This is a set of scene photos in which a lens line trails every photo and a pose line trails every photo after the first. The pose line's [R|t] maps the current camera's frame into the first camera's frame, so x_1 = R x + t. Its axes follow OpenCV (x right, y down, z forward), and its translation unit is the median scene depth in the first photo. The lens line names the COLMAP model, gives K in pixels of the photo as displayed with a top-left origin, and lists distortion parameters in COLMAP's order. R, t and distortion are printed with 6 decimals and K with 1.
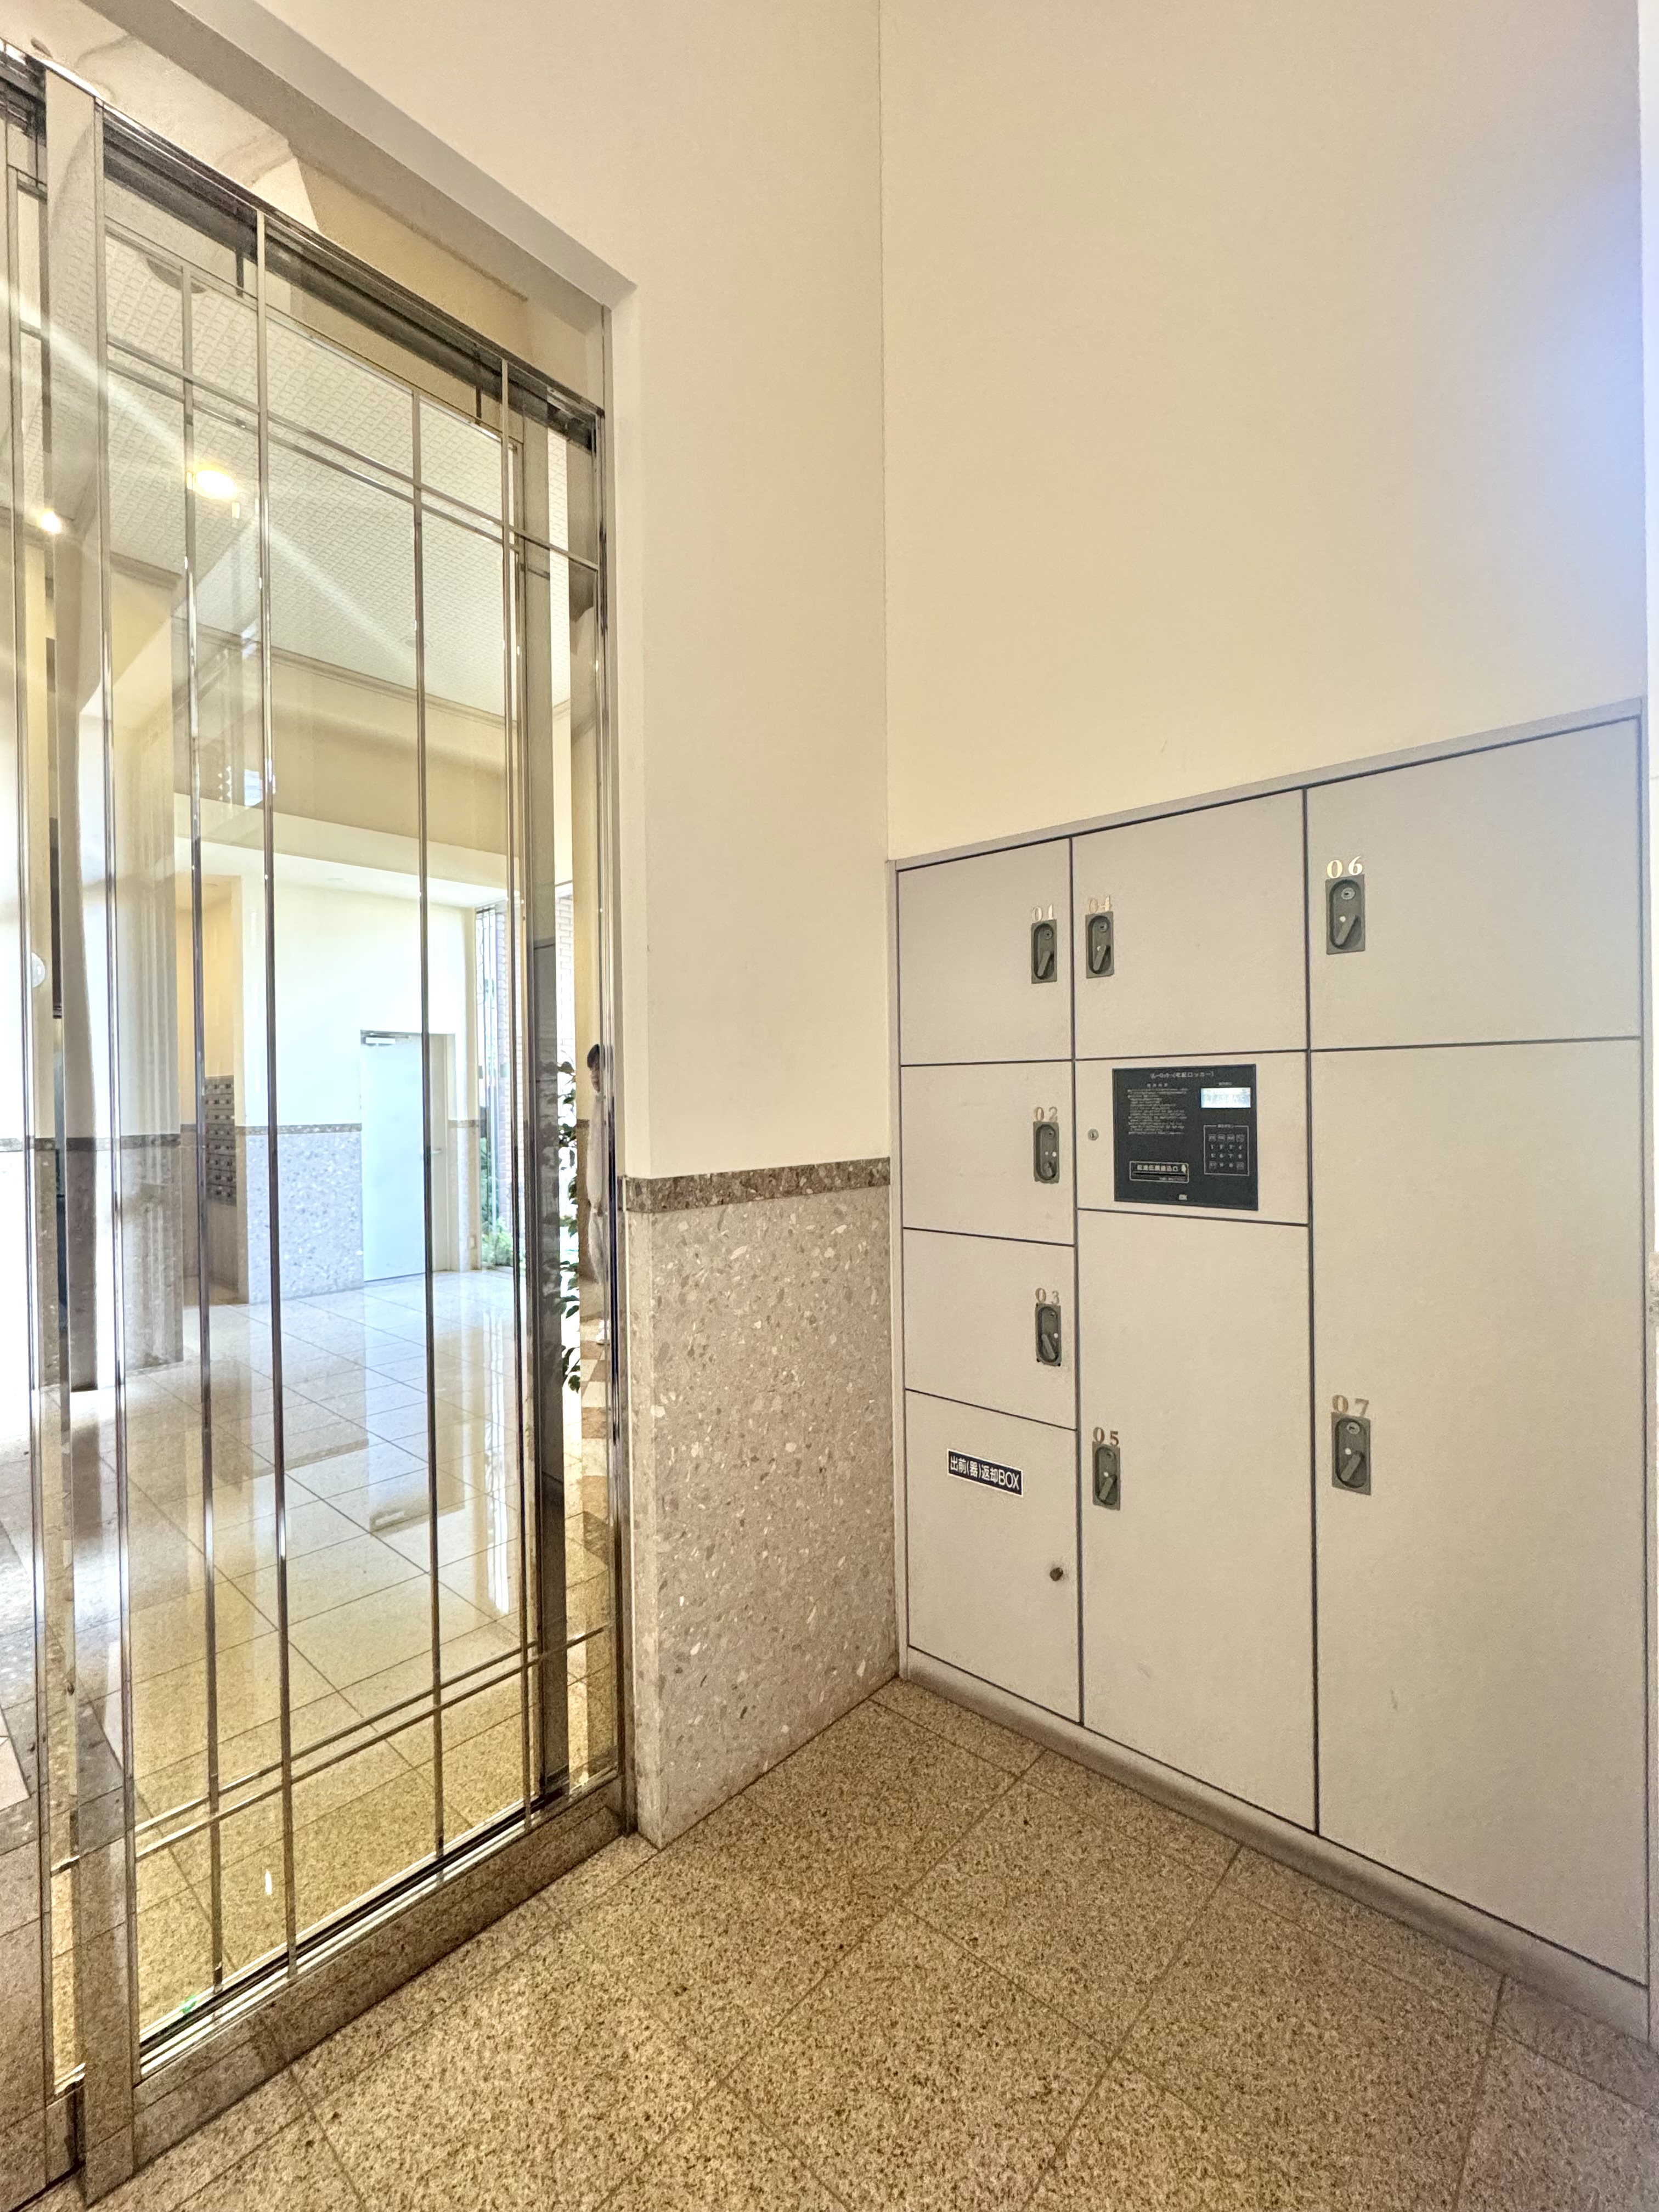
lens RADIAL K [[956.5, 0, 829.5], [0, 956.5, 1106.0], [0, 0, 1]] dist [-0.000631, -0.000046]
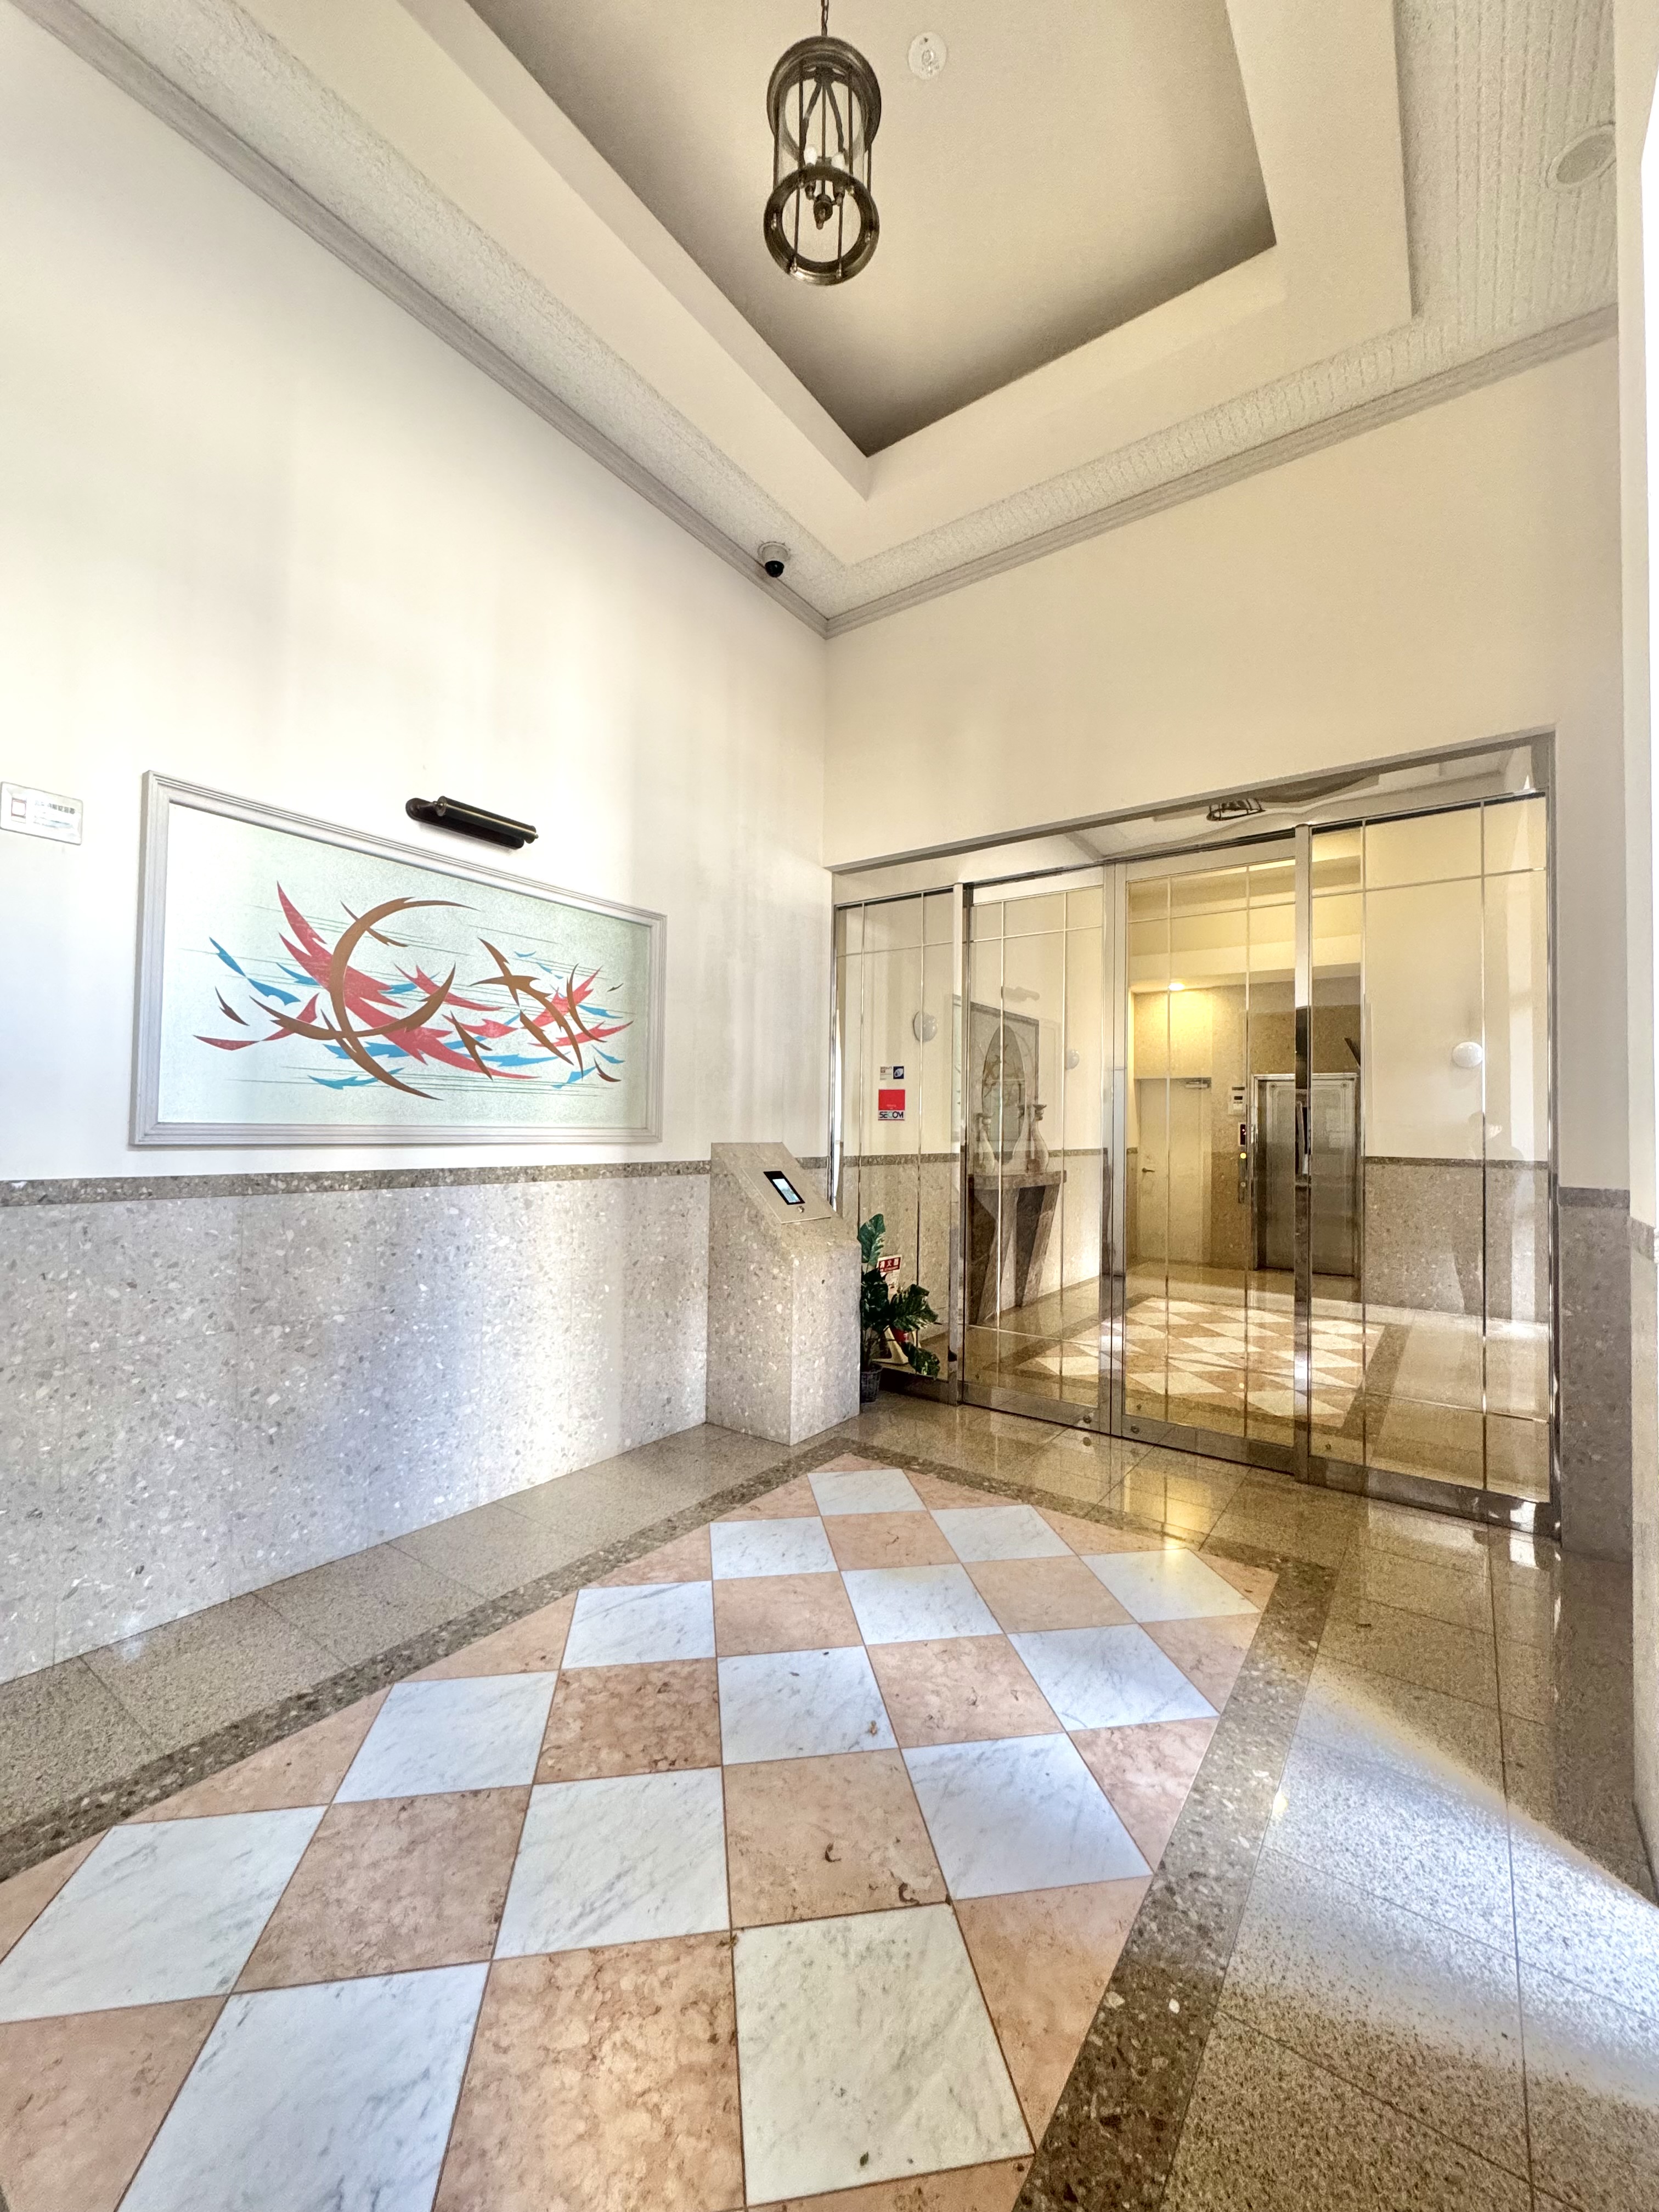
lens RADIAL K [[874.3, 0, 829.5], [0, 874.3, 1106.0], [0, 0, 1]] dist [-0.003784, 0.000556]
pose [[0.106312, -0.010851, -0.994274, 1.315597], [-0.026864, 0.999544, -0.013781, -0.019012], [0.993970, 0.028175, 0.105972, -0.595259]]
